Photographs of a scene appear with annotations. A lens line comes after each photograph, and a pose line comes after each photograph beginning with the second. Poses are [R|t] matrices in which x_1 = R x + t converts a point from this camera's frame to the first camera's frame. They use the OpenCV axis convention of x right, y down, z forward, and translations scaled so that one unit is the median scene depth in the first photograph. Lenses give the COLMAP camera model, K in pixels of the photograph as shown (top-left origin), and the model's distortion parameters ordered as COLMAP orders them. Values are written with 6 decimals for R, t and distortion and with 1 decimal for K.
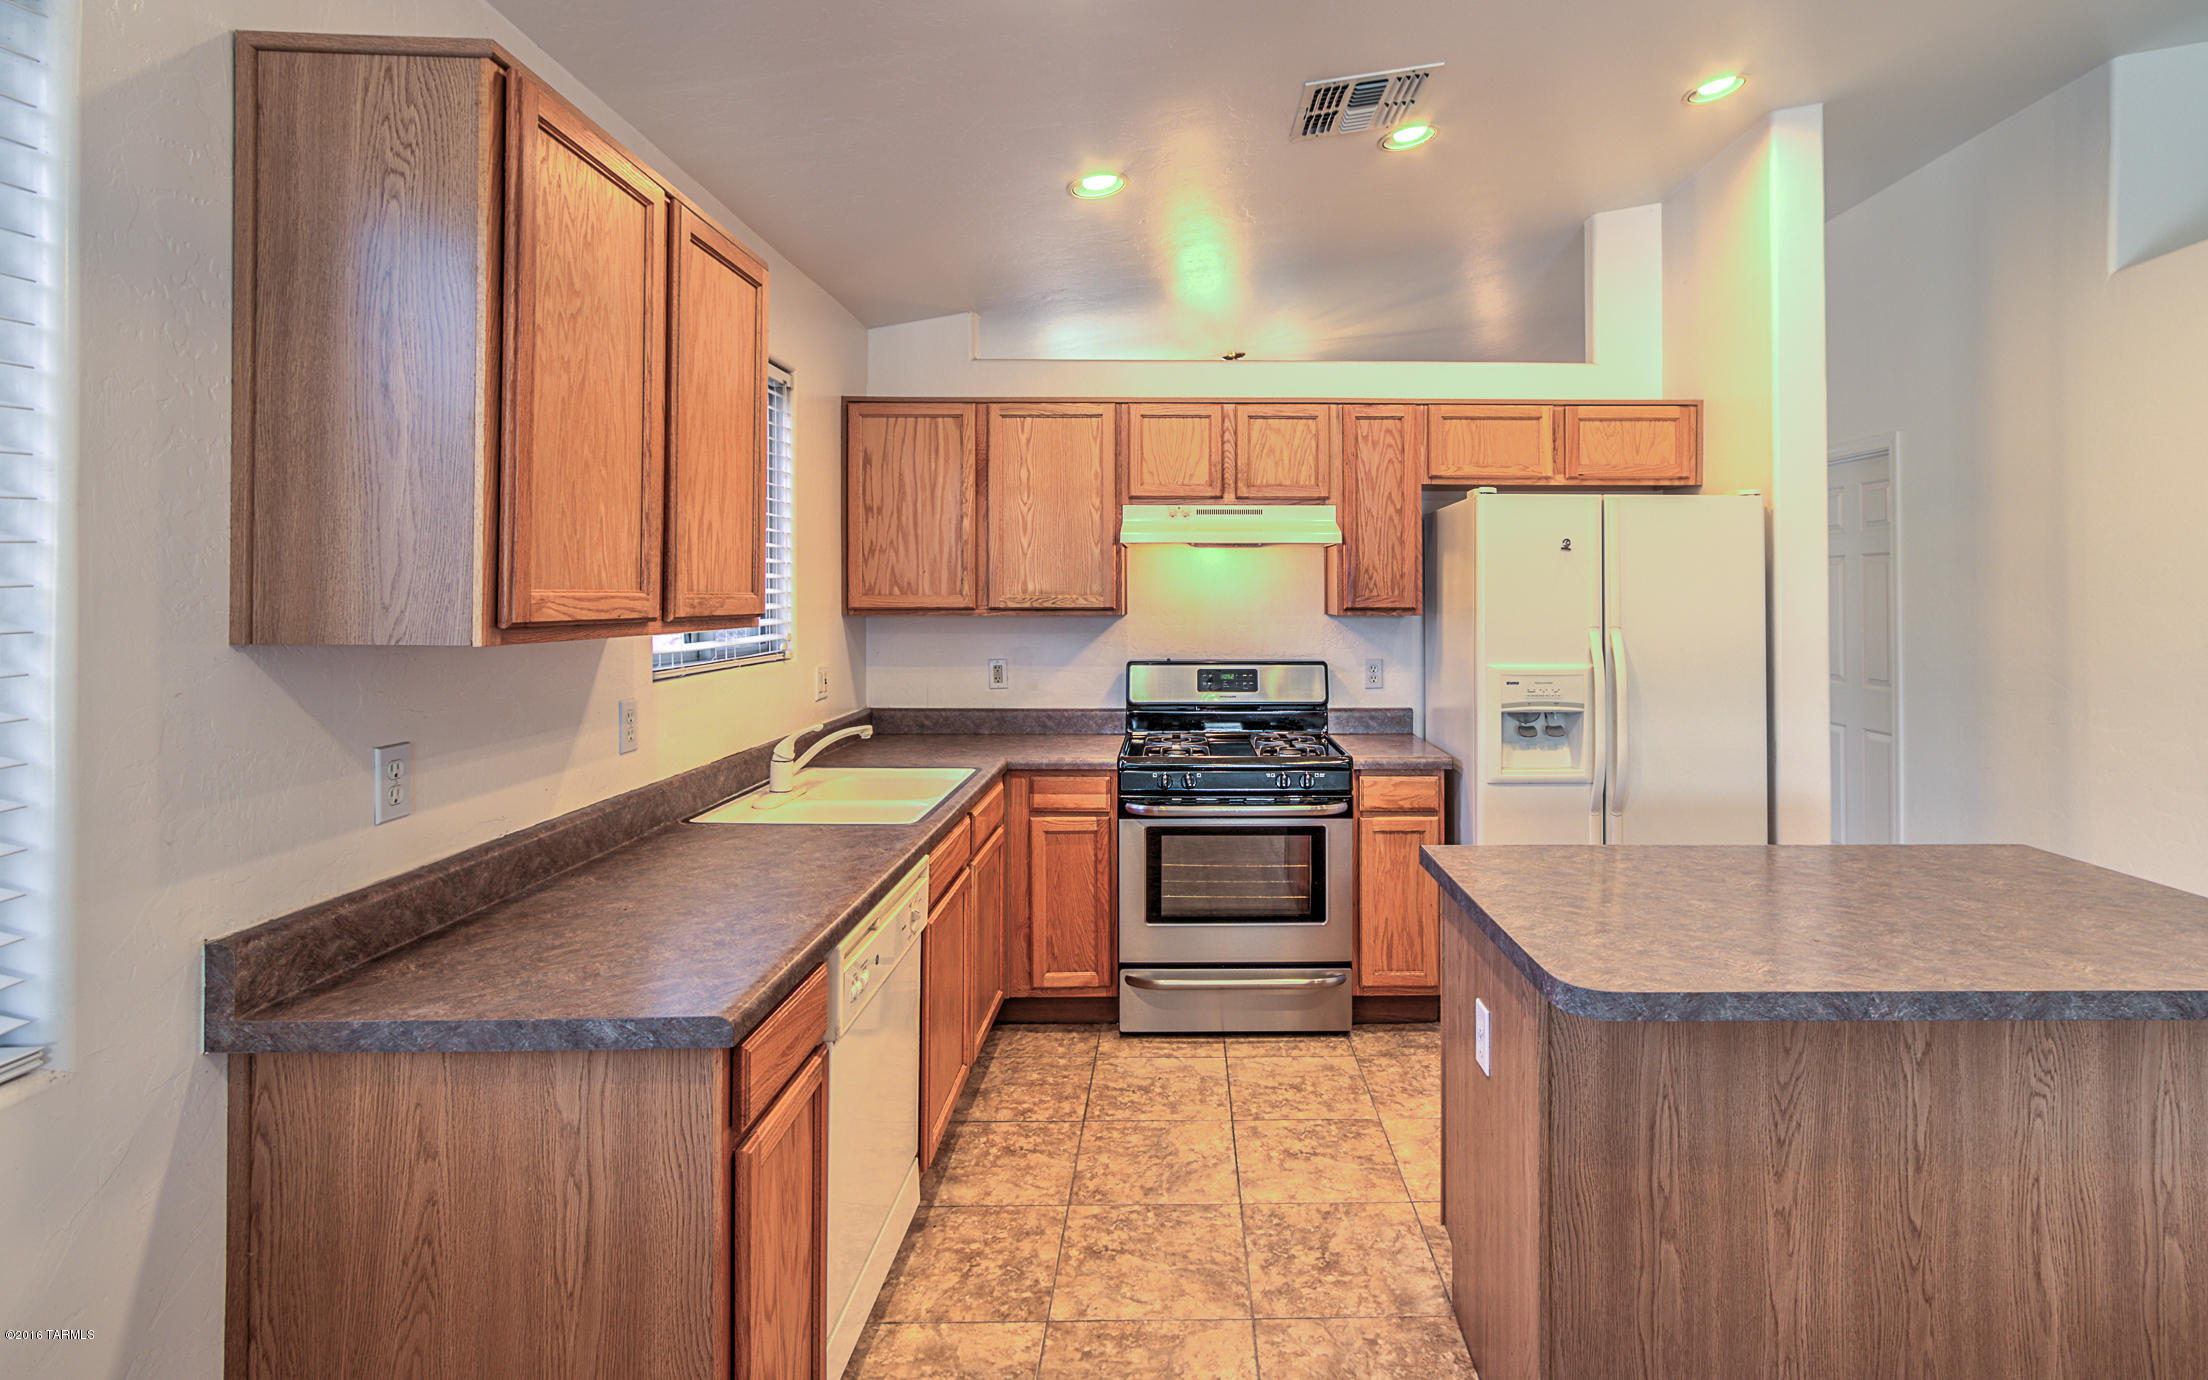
lens RADIAL K [[1077.6, 0, 1201.8], [0, 1077.6, 582.2], [0, 0, 1]] dist [-0.000160, 0.001297]
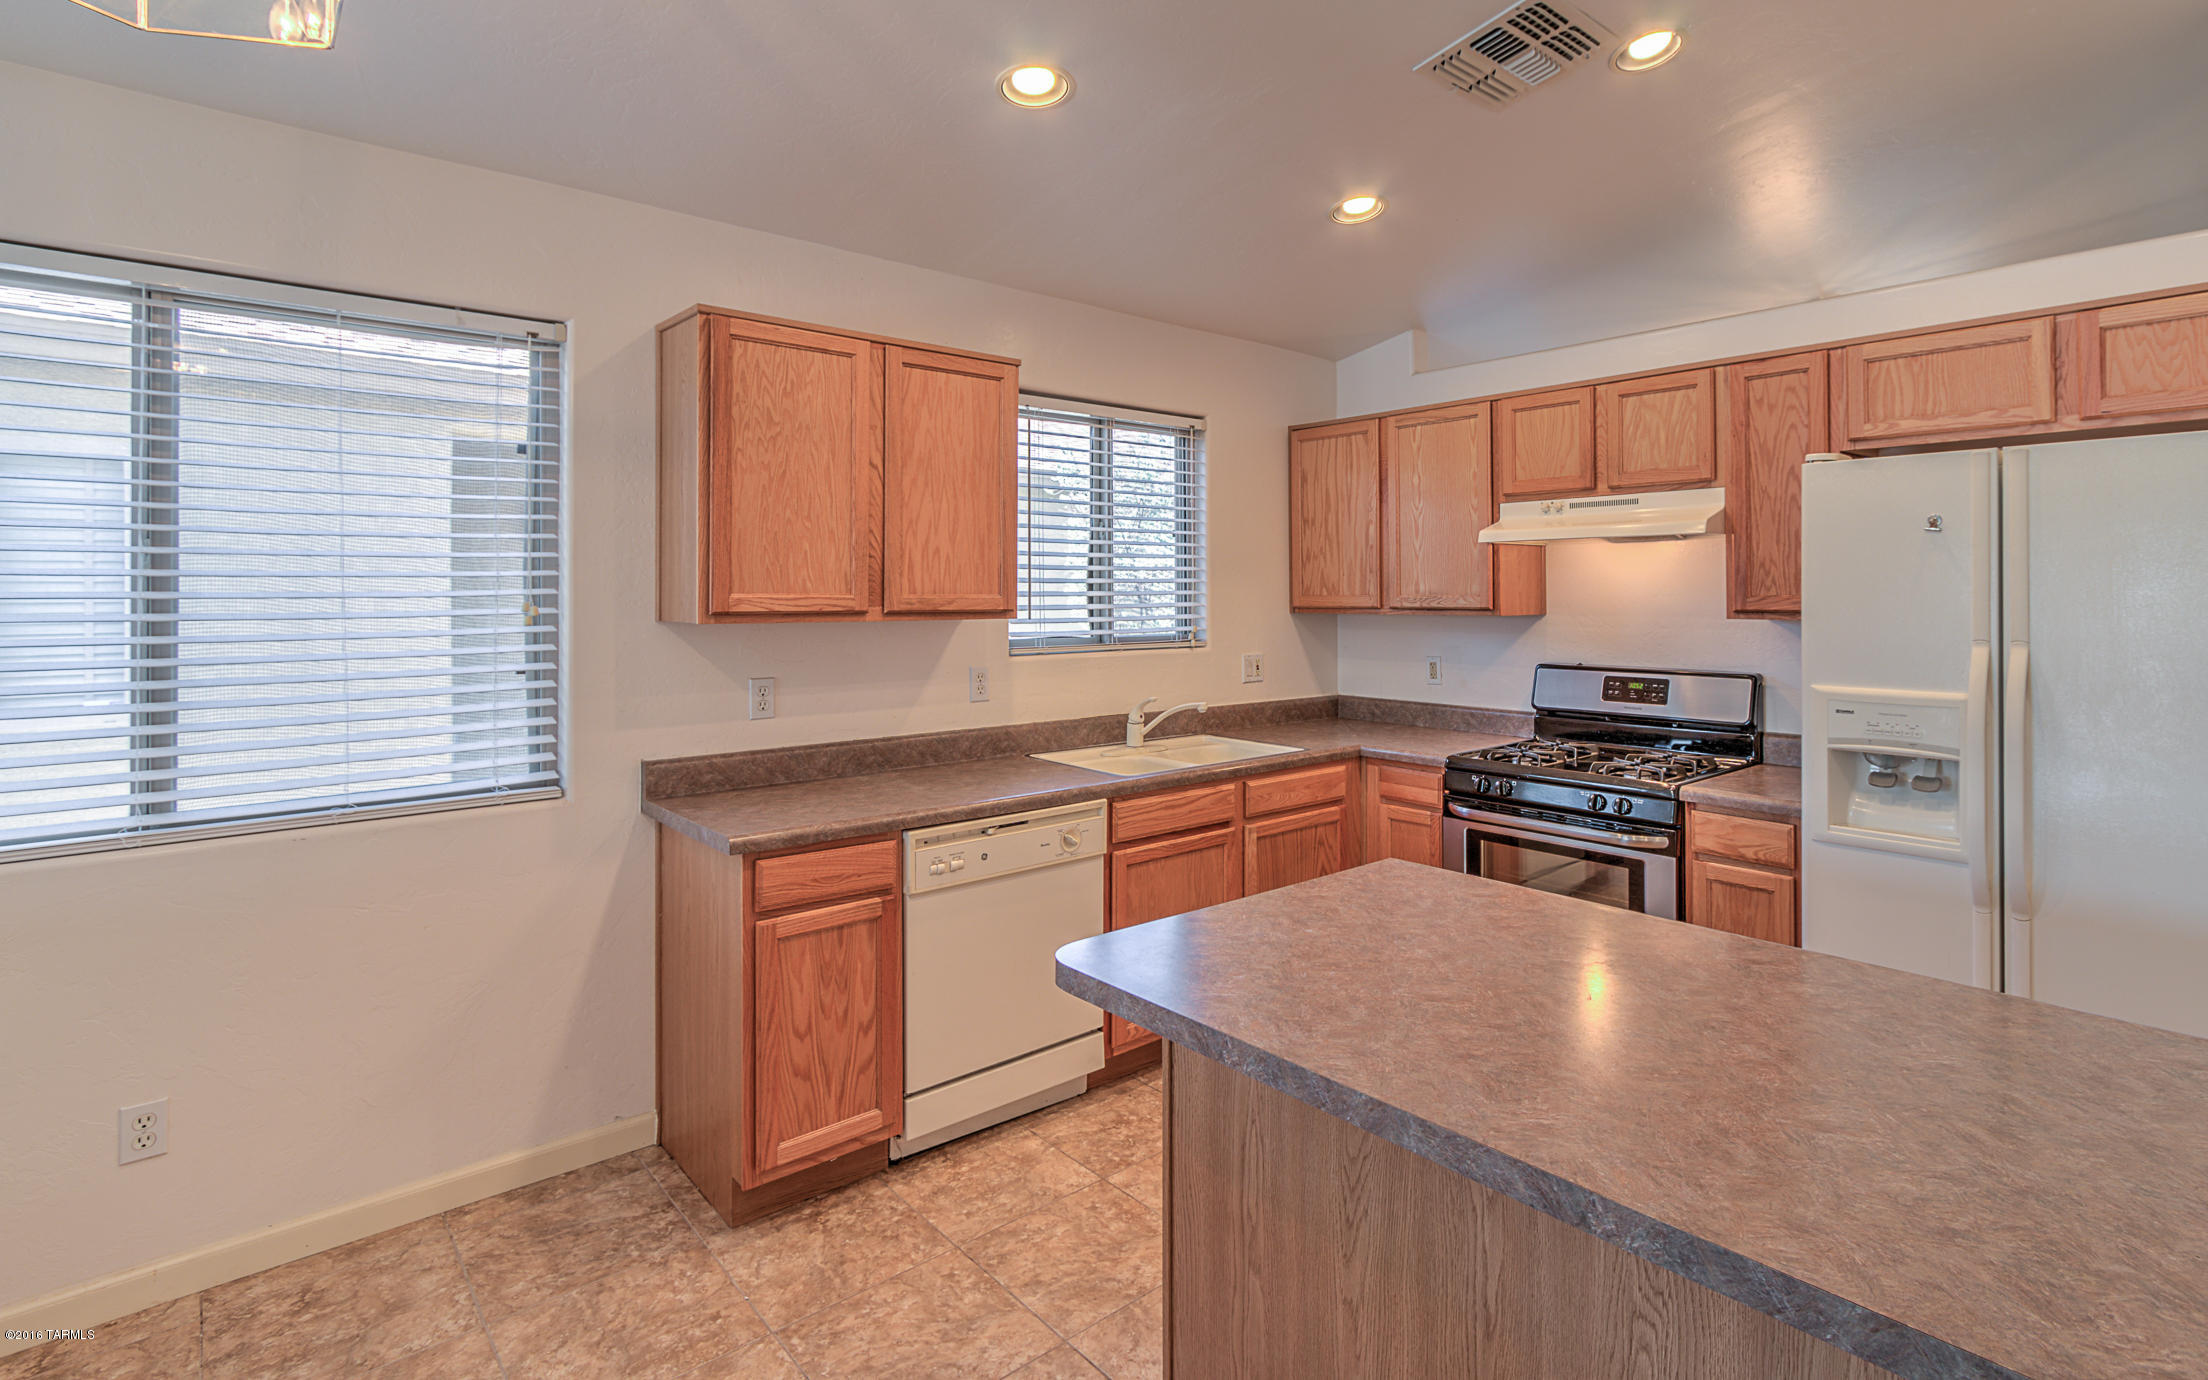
lens RADIAL K [[1077.6, 0, 1201.8], [0, 1077.6, 582.2], [0, 0, 1]] dist [-0.000160, 0.001297]
pose [[0.663894, -0.010985, -0.747746, 0.524912], [0.011090, 0.999927, -0.004843, 0.002076], [0.747744, -0.005077, 0.663968, 0.157440]]
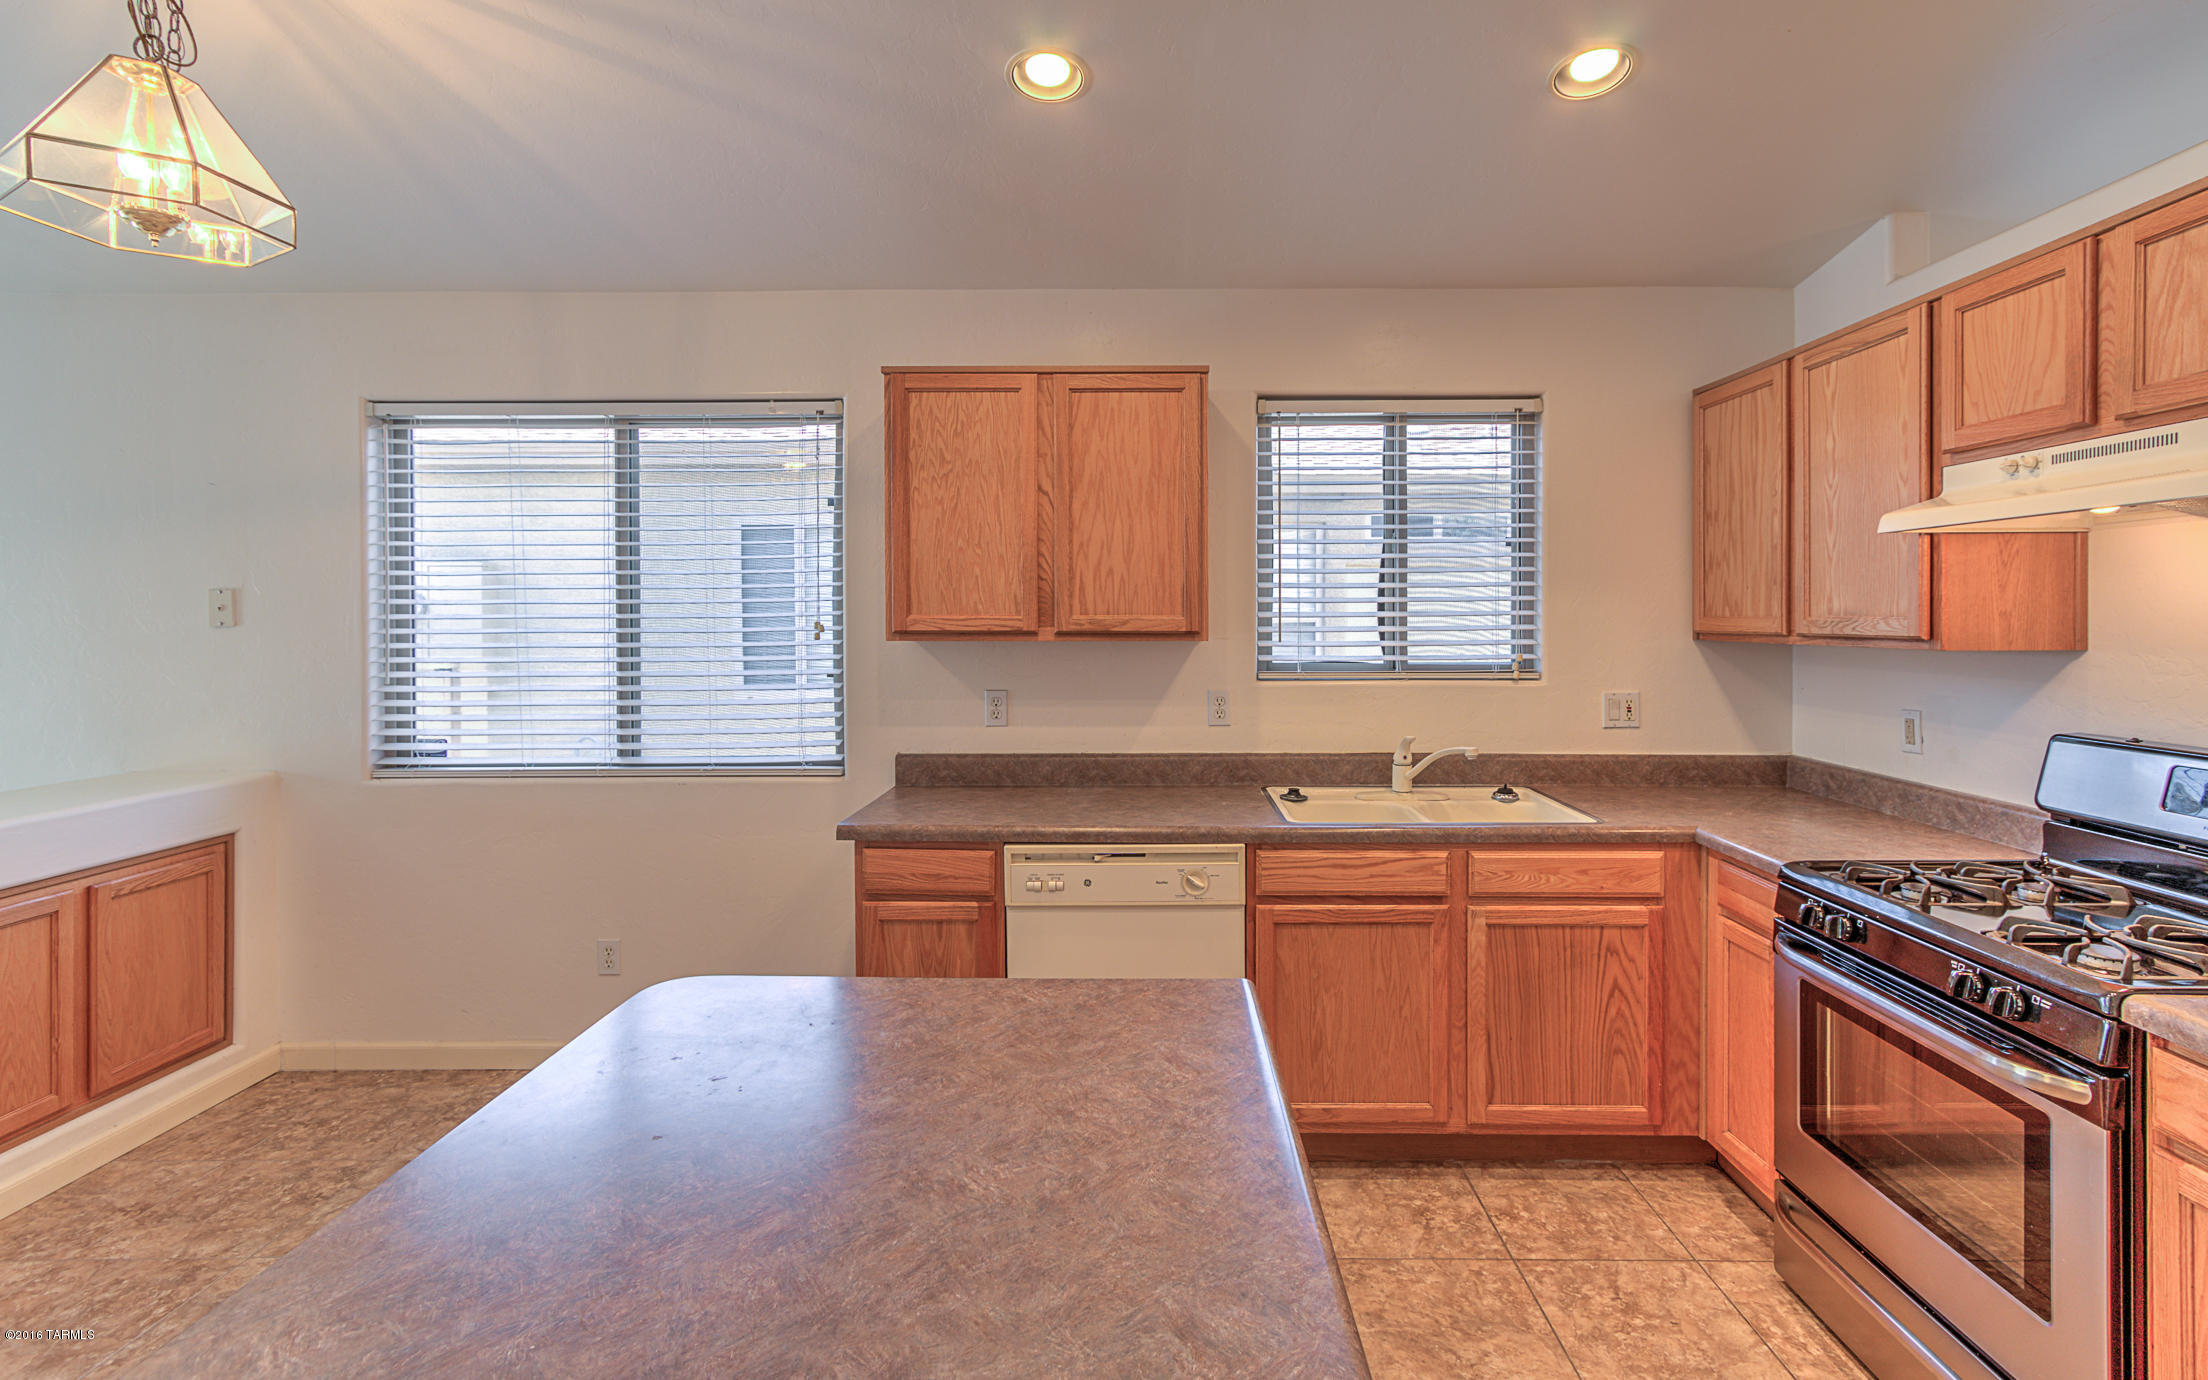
lens RADIAL K [[1023.2, 0, 1141.0], [0, 1023.2, 623.8], [0, 0, 1]] dist [-0.001430, 0.007528]
pose [[-0.027429, 0.006495, -0.999603, 0.559717], [0.012707, 0.999900, 0.006148, 0.007391], [0.999543, -0.012533, -0.027509, 0.619670]]
